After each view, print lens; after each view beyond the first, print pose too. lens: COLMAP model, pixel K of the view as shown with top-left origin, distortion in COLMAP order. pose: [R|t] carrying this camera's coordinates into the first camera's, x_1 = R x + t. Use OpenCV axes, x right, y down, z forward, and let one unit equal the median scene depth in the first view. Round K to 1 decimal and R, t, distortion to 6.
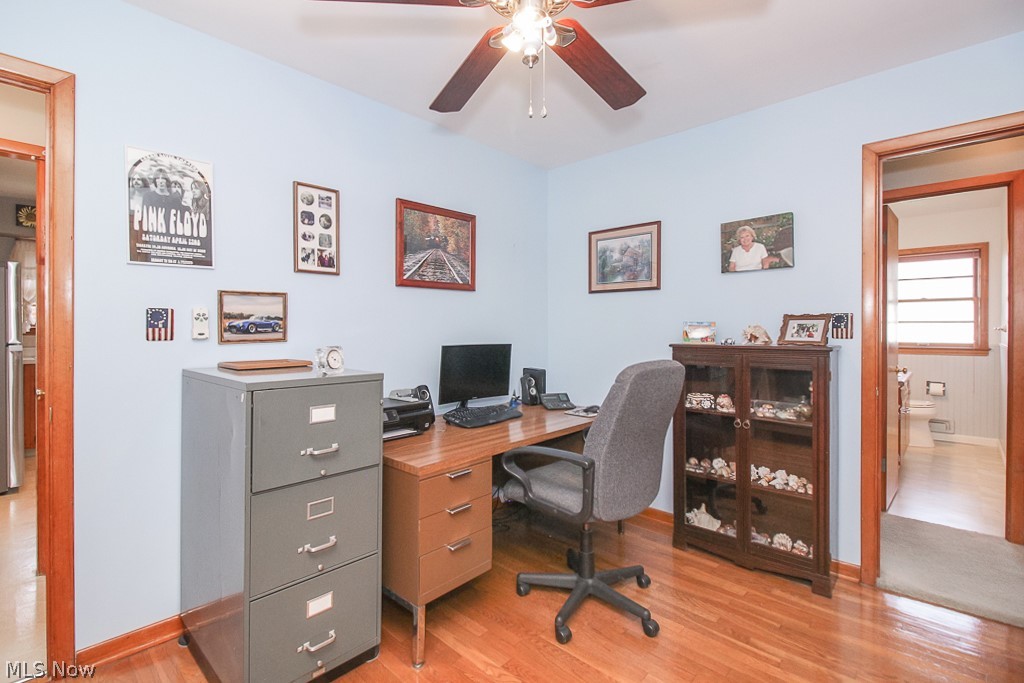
lens RADIAL K [[477.1, 0, 517.5], [0, 477.1, 335.9], [0, 0, 1]] dist [0.001286, -0.001083]
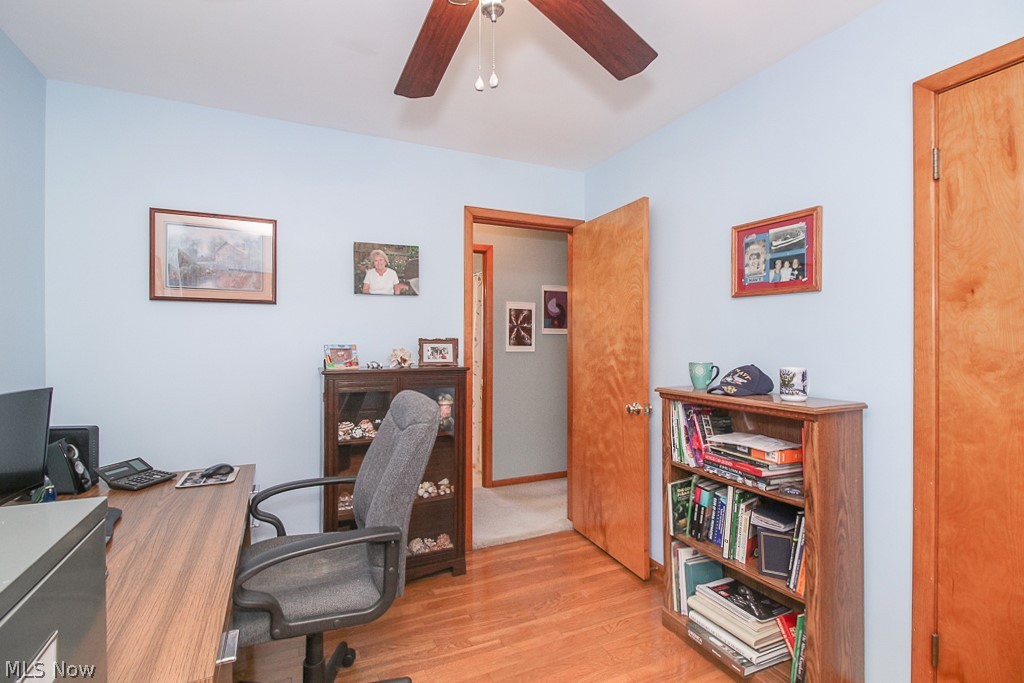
lens RADIAL K [[477.1, 0, 513.8], [0, 477.1, 338.2], [0, 0, 1]] dist [0.001286, -0.001083]
pose [[0.367584, -0.000336, 0.929990, -0.470337], [0.008408, 0.999960, -0.002961, -0.049562], [-0.929952, 0.008907, 0.367572, 0.478344]]
